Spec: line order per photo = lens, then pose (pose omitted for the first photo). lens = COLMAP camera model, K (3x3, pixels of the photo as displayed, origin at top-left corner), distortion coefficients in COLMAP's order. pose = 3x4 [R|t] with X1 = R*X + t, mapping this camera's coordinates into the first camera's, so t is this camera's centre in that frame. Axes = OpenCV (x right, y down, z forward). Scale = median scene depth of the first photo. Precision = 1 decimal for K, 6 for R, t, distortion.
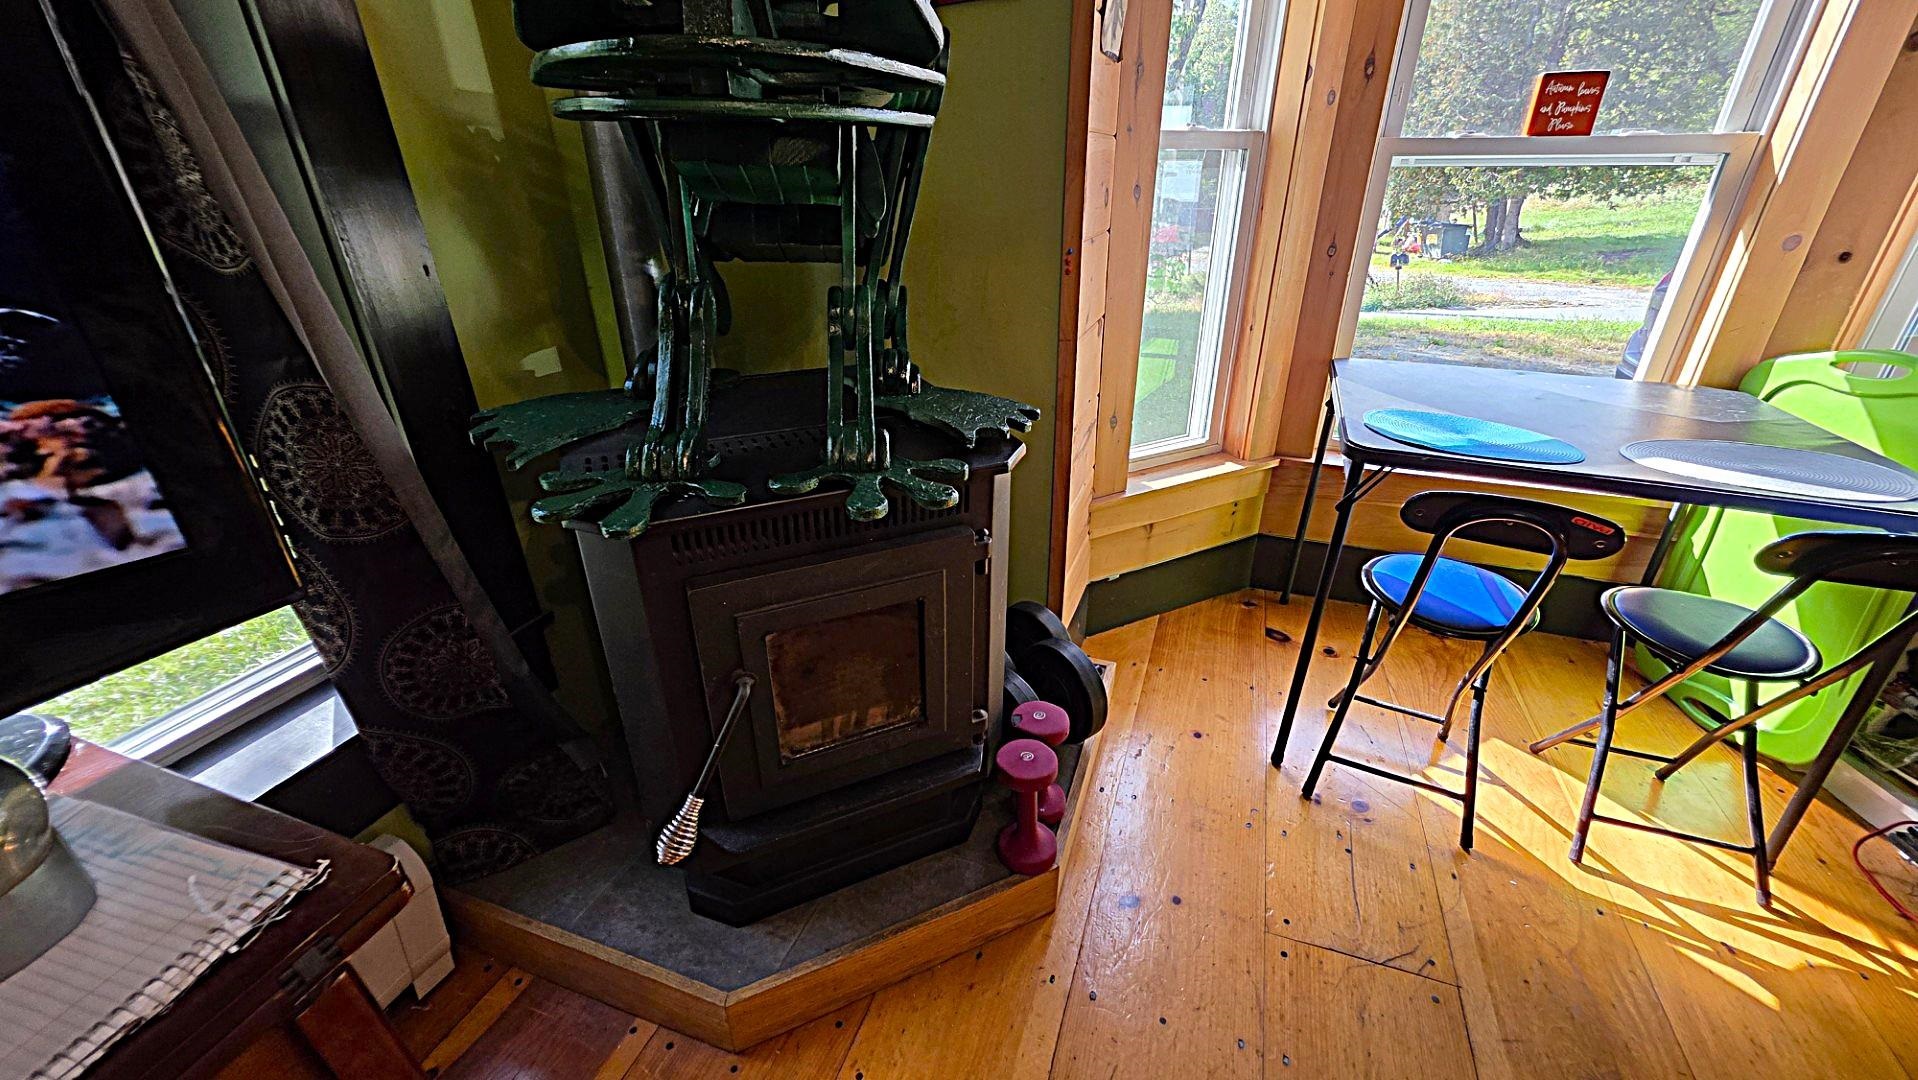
lens RADIAL K [[770.5, 0, 957.3], [0, 770.5, 541.2], [0, 0, 1]] dist [-0.000201, -0.000017]
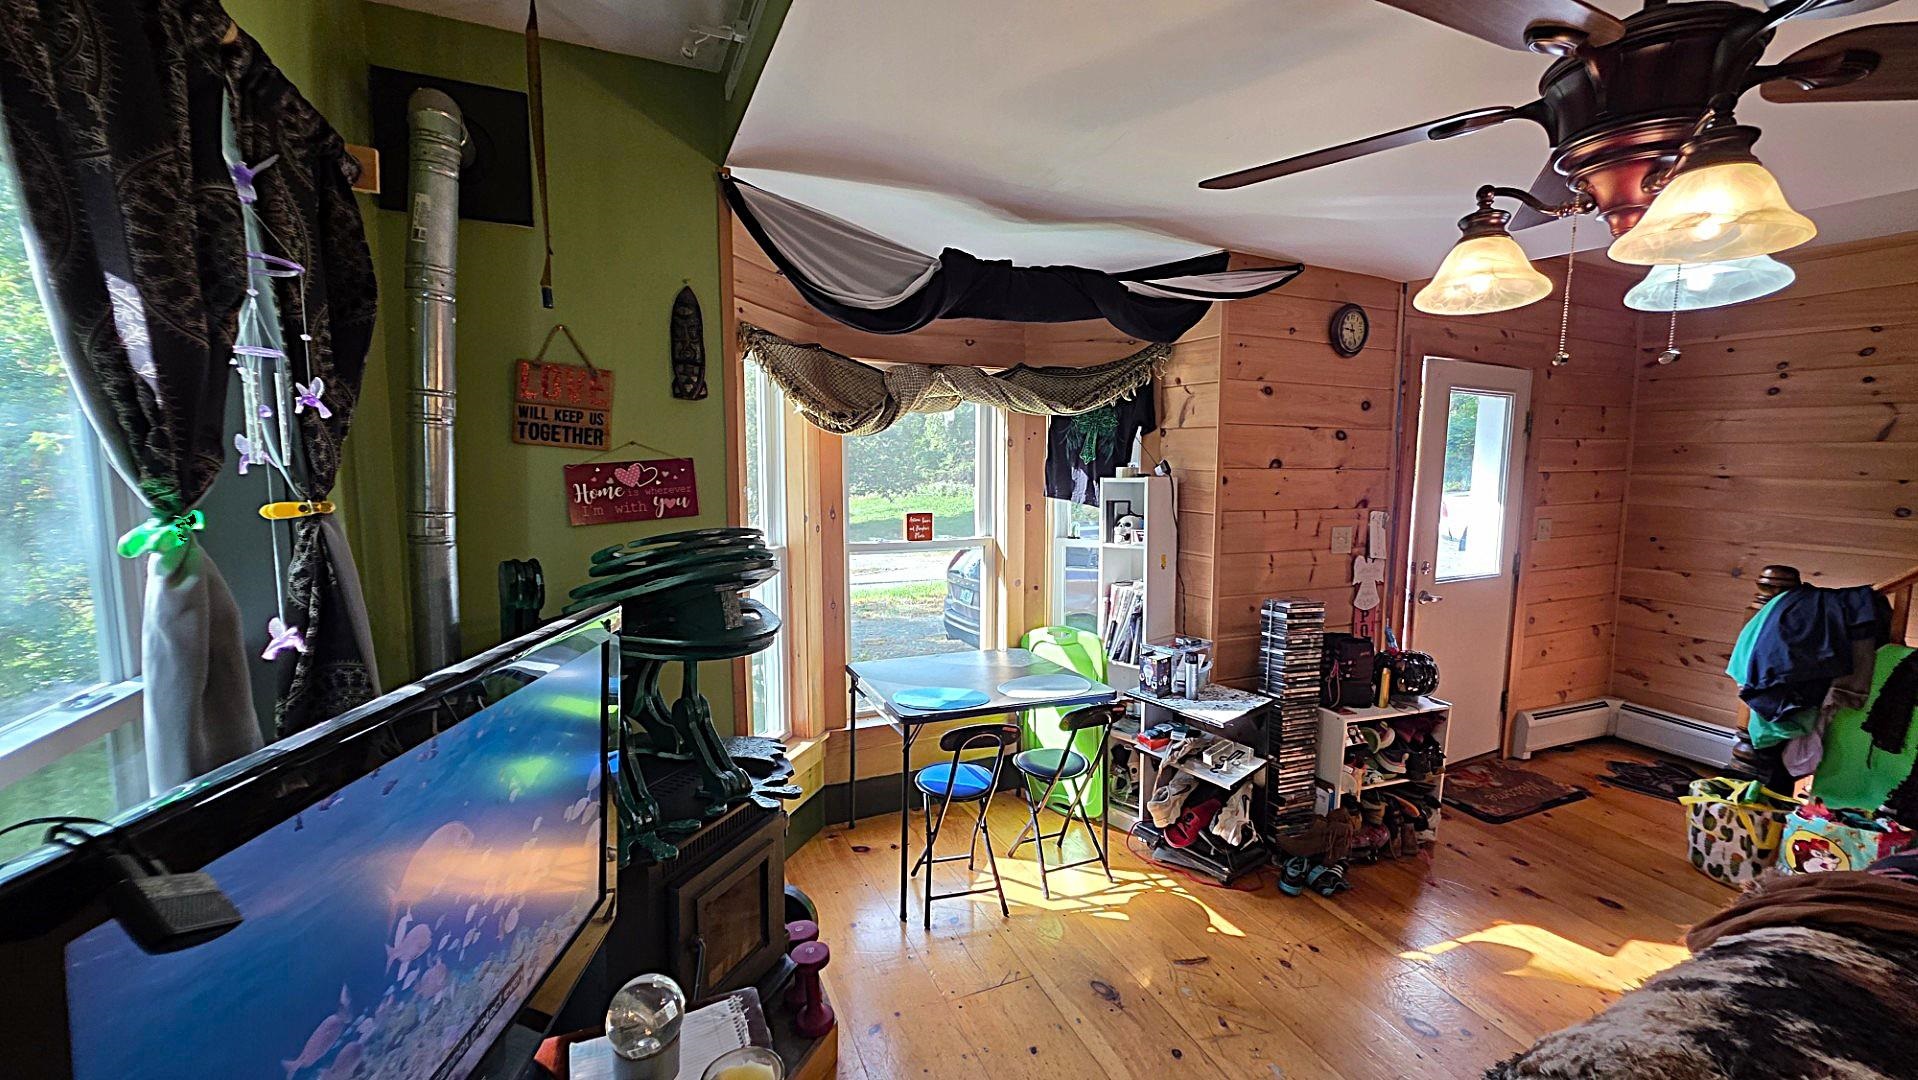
lens RADIAL K [[770.5, 0, 956.6], [0, 770.5, 536.3], [0, 0, 1]] dist [-0.000201, -0.000017]
pose [[0.727494, -0.061390, 0.683362, -0.637696], [0.299406, 0.924559, -0.235684, -0.044564], [-0.617340, 0.376061, 0.690992, -0.550138]]
